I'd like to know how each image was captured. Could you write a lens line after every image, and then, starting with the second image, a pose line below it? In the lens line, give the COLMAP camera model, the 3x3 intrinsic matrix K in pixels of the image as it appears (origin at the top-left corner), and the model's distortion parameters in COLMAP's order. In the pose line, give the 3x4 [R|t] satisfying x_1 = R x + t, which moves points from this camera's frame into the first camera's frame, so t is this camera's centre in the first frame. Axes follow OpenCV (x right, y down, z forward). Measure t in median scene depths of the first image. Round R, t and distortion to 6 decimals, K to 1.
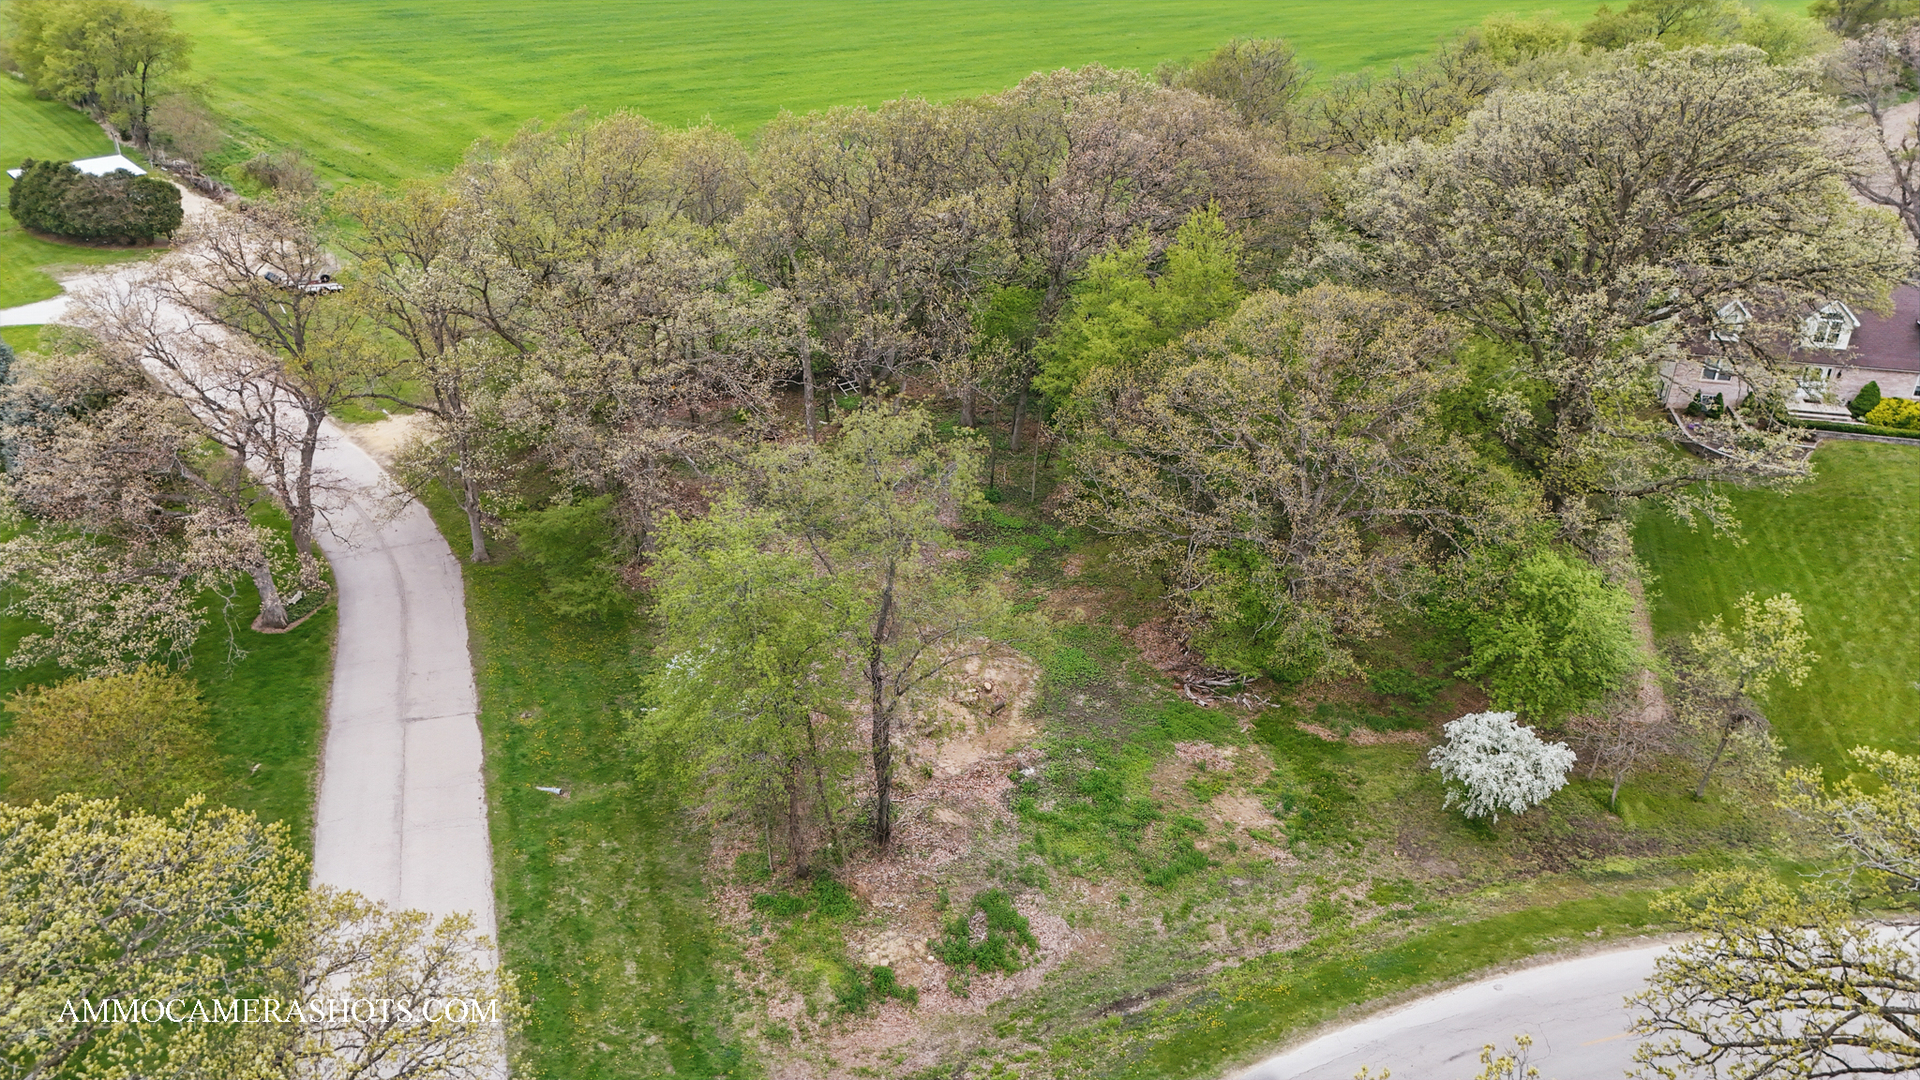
lens RADIAL K [[1394.3, 0, 960.0], [0, 1394.3, 540.0], [0, 0, 1]] dist [0.073663, -0.073289]
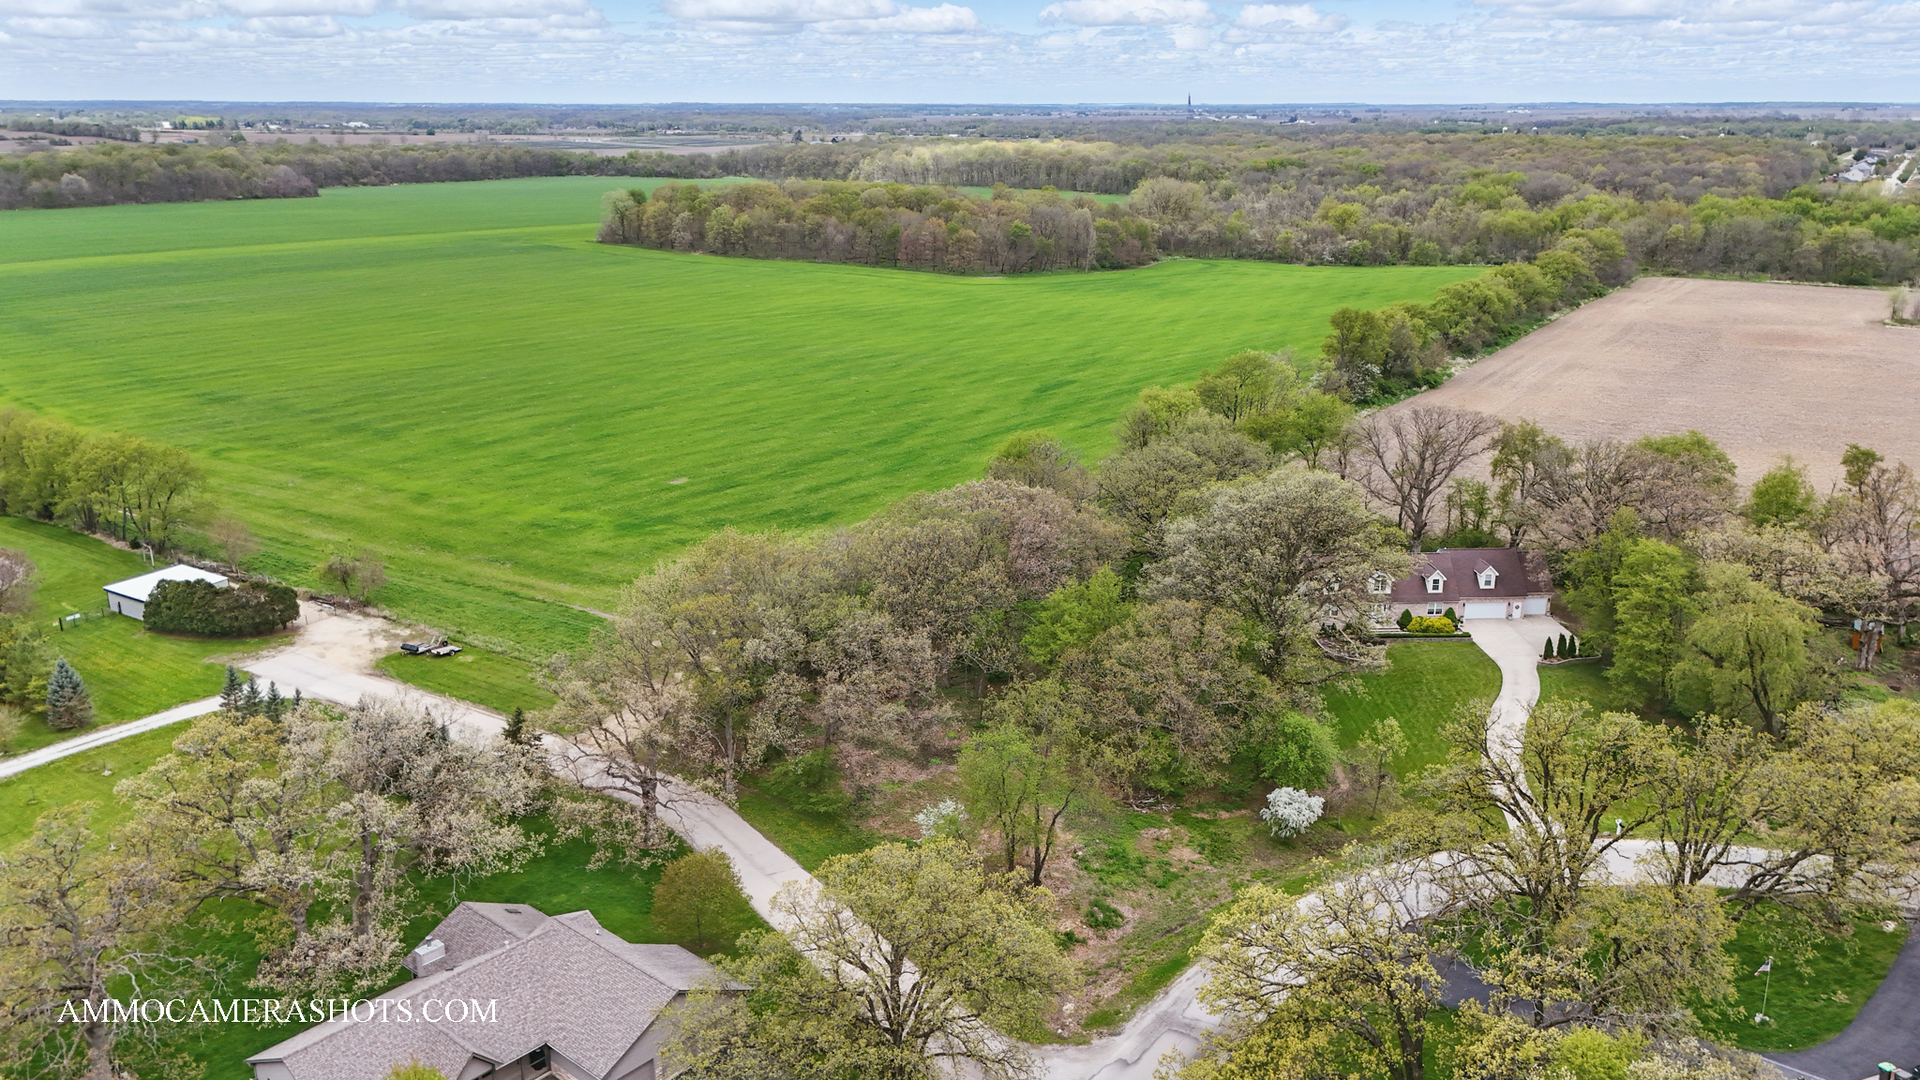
lens RADIAL K [[1404.5, 0, 960.0], [0, 1404.5, 540.0], [0, 0, 1]] dist [0.097976, -0.104909]
pose [[0.960479, -0.090839, 0.263114, -0.641654], [0.136409, 0.977573, -0.160446, 0.028939], [-0.242638, 0.189996, 0.951330, -1.030654]]
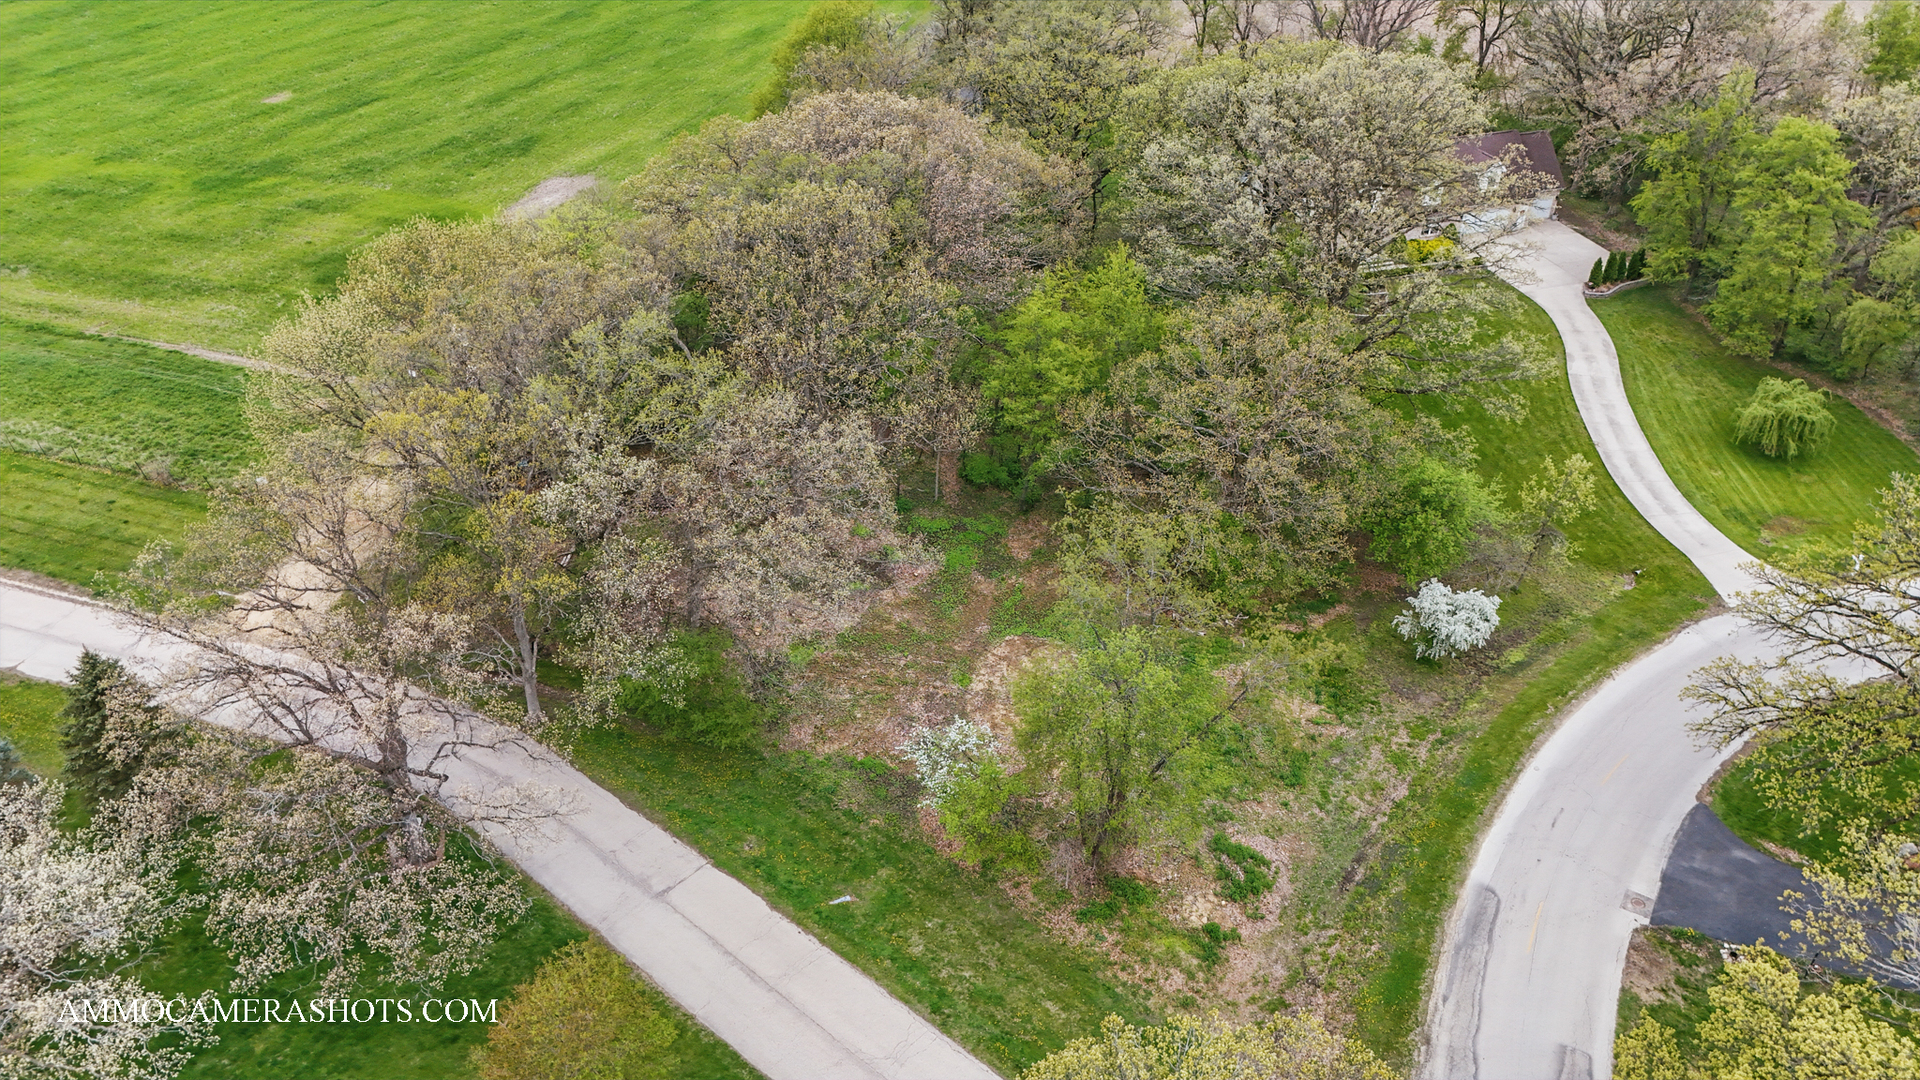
lens RADIAL K [[1392.3, 0, 960.0], [0, 1392.3, 540.0], [0, 0, 1]] dist [0.067175, -0.062516]
pose [[0.859698, -0.294512, 0.417352, -0.593424], [0.237921, 0.953882, 0.183035, -0.284836], [-0.452010, -0.058058, 0.890121, -0.037480]]
